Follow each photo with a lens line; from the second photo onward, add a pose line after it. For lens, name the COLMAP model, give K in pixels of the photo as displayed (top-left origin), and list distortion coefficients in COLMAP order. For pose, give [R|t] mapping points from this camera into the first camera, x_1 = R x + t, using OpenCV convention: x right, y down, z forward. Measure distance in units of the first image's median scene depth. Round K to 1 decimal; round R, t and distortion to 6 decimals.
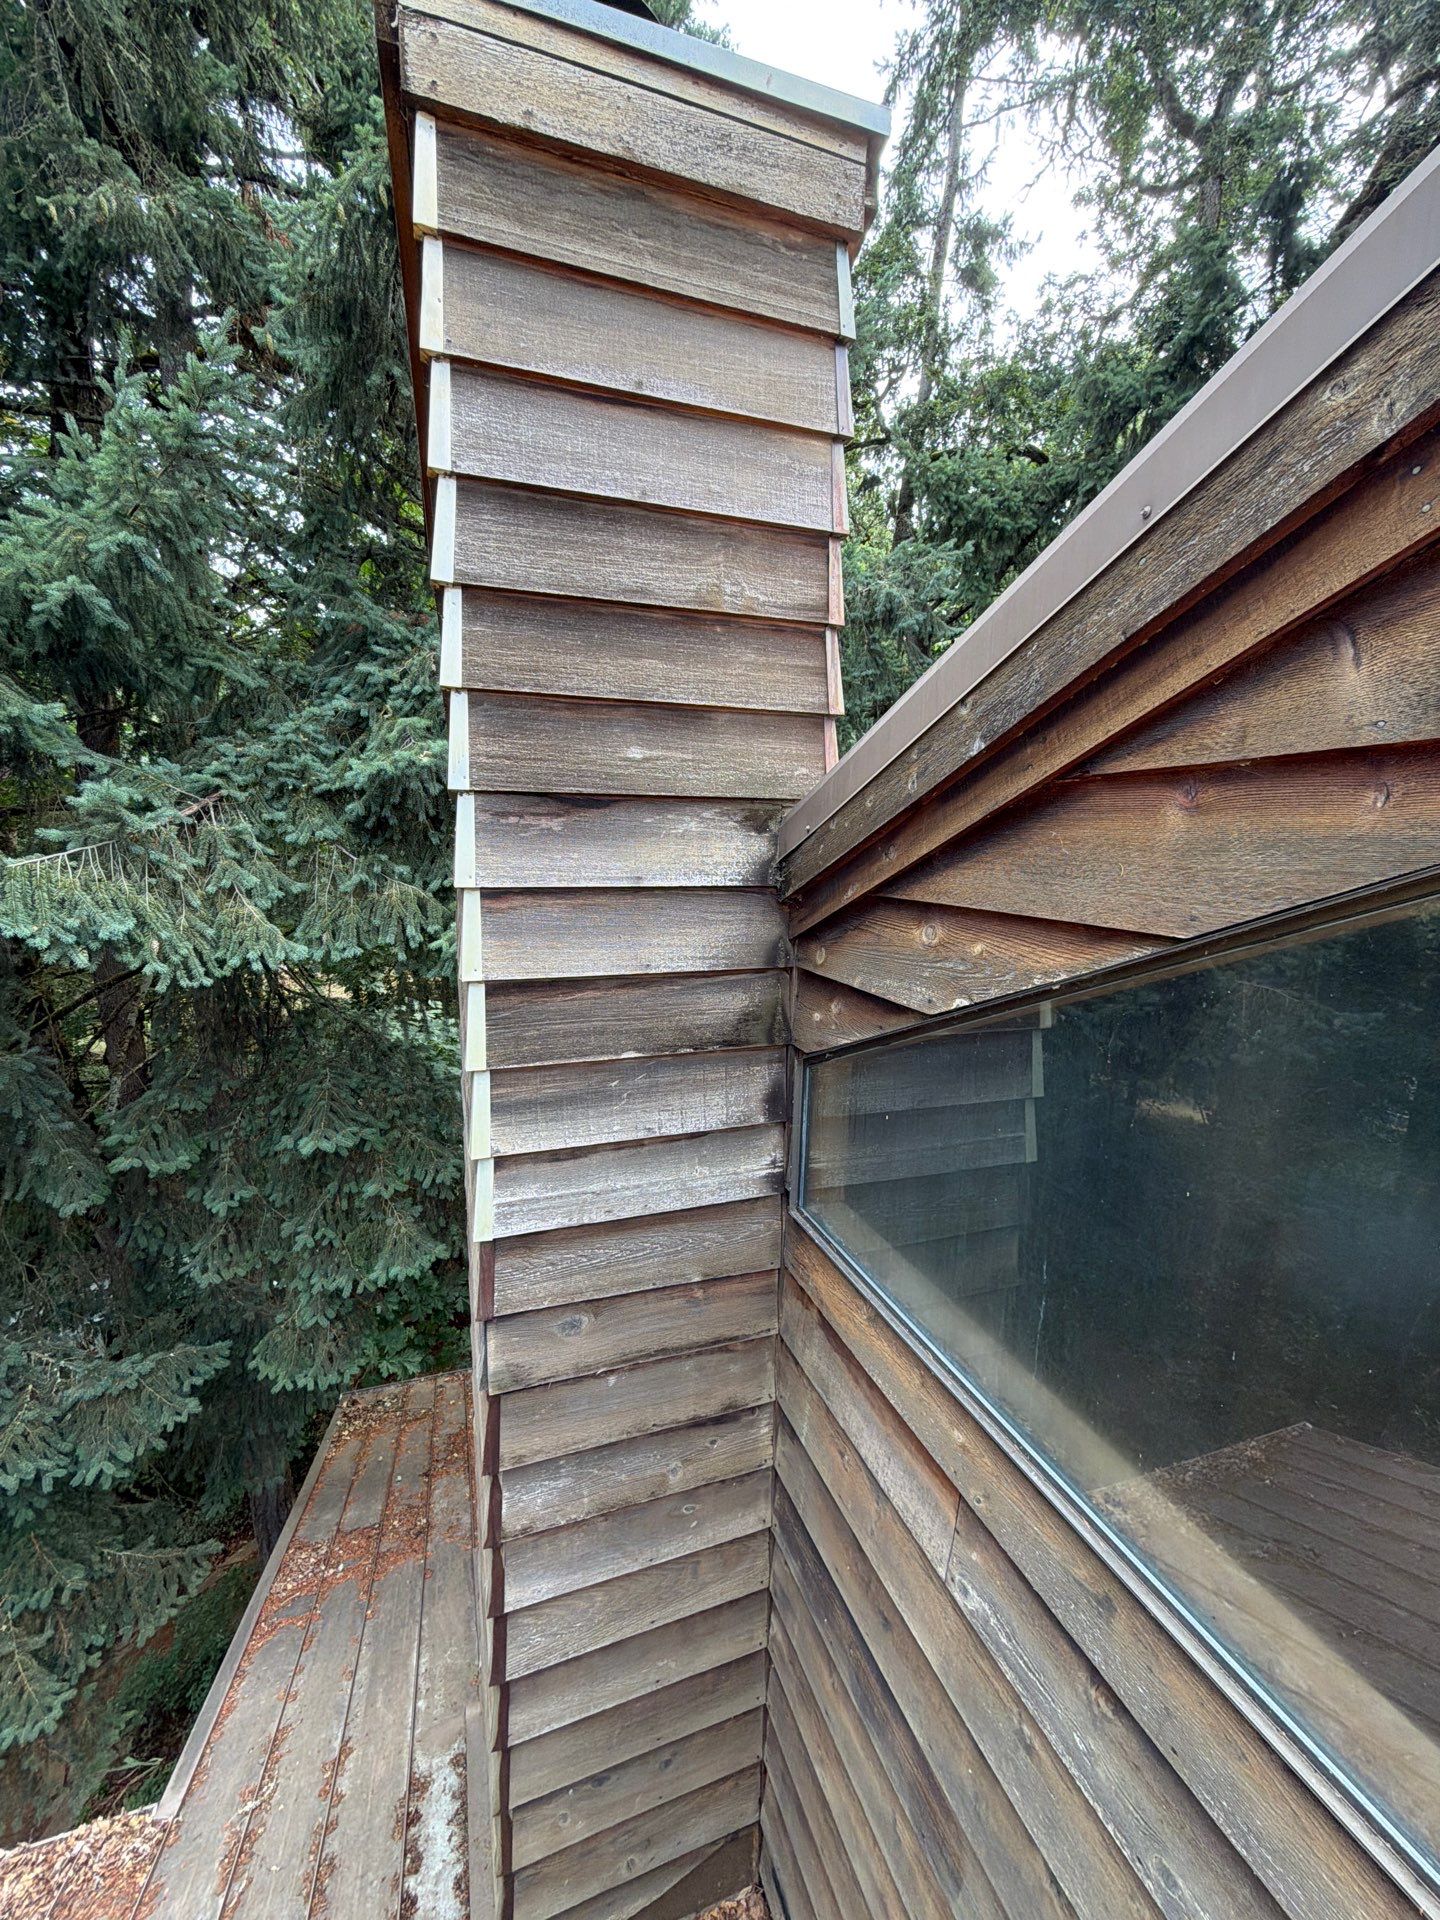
lens RADIAL K [[756.2, 0, 720.0], [0, 756.2, 960.0], [0, 0, 1]] dist [-0.000554, -0.000494]
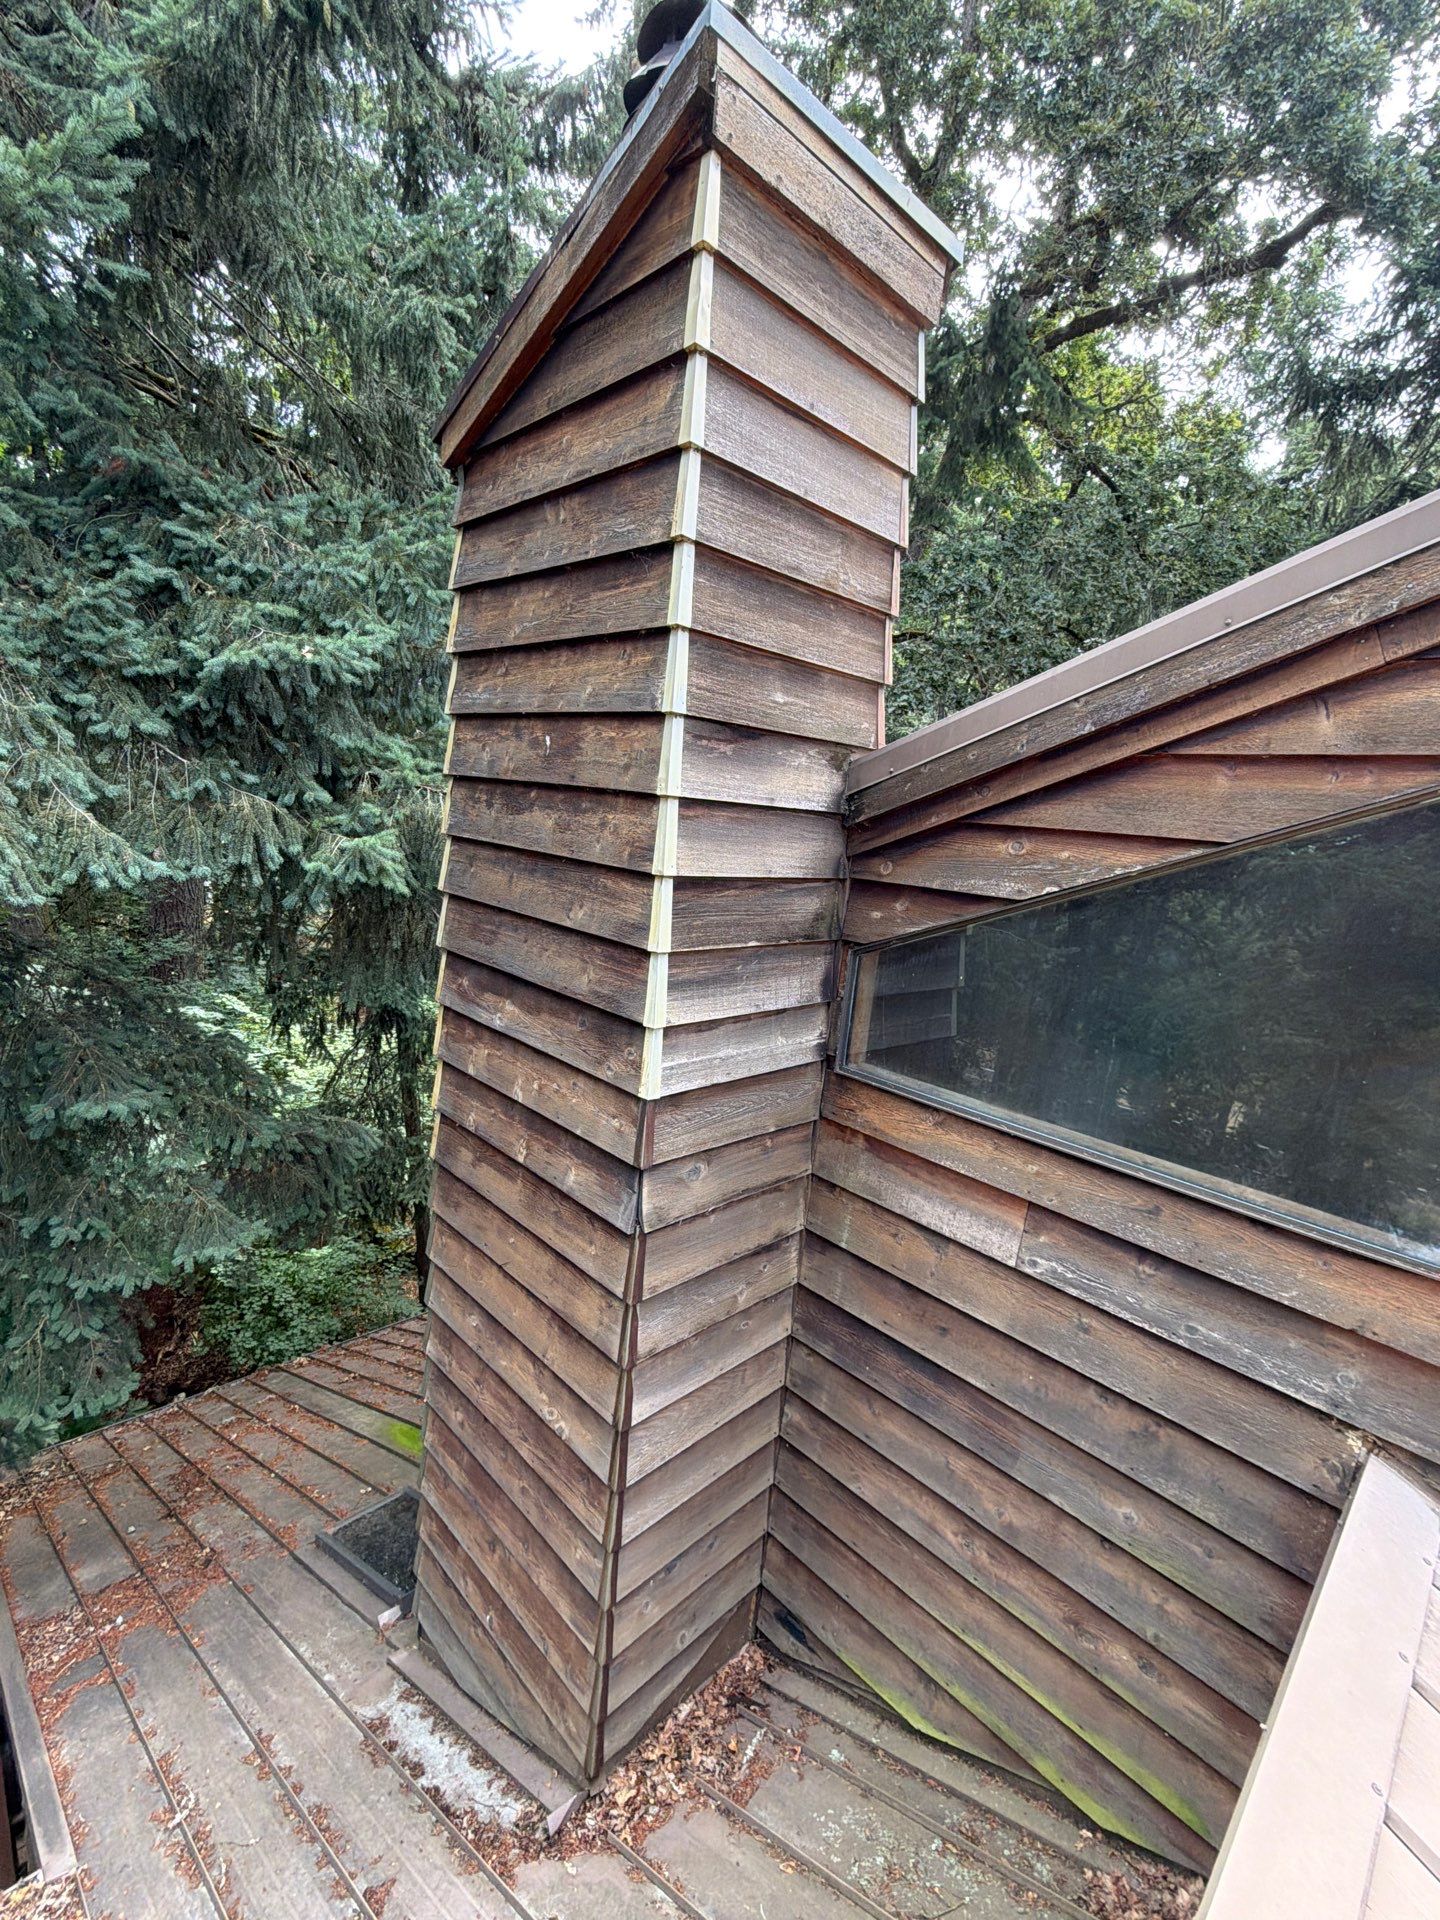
lens RADIAL K [[837.8, 0, 720.0], [0, 837.8, 960.0], [0, 0, 1]] dist [-0.000828, -0.000930]
pose [[0.907483, -0.010215, 0.419965, -0.730702], [-0.007239, 0.999176, 0.039946, 0.096630], [-0.420027, -0.039290, 0.906661, -0.211453]]
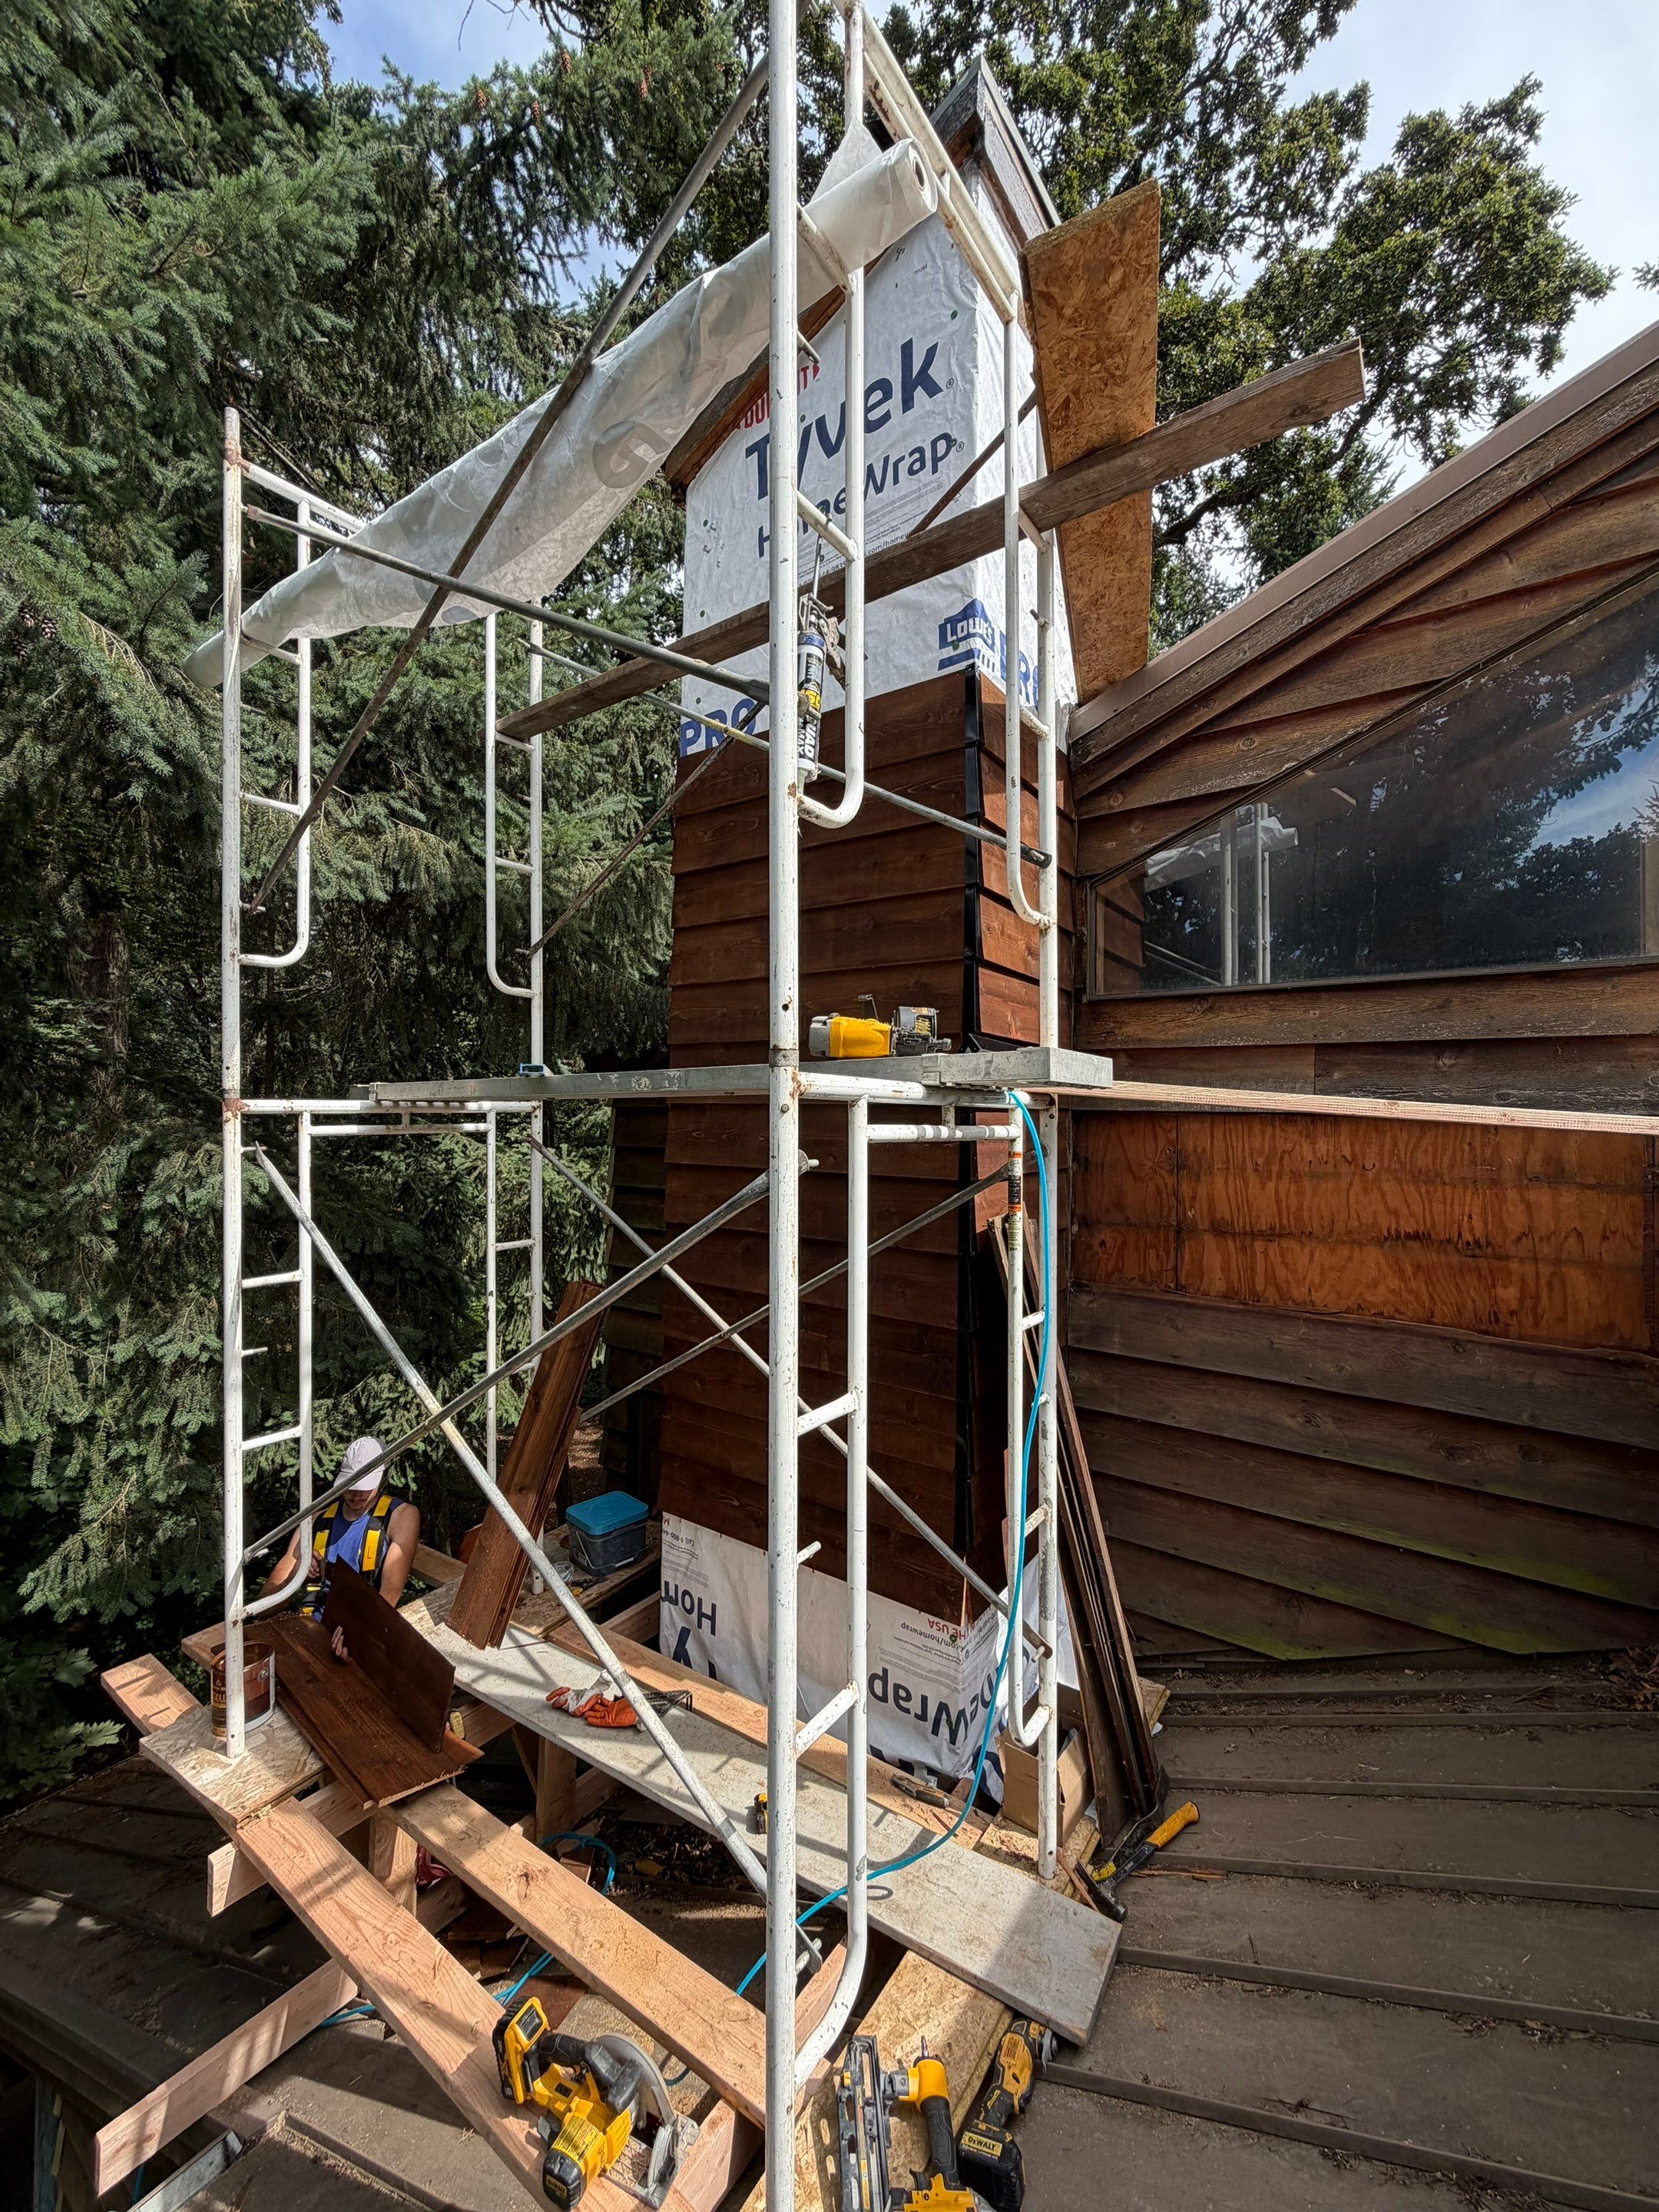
lens RADIAL K [[871.2, 0, 829.5], [0, 871.2, 1106.0], [0, 0, 1]] dist [-0.000554, -0.000494]
pose [[0.818402, 0.004043, 0.574633, -1.223180], [0.086164, 0.987807, -0.129665, 0.715632], [-0.568150, 0.155631, 0.808075, 0.049916]]
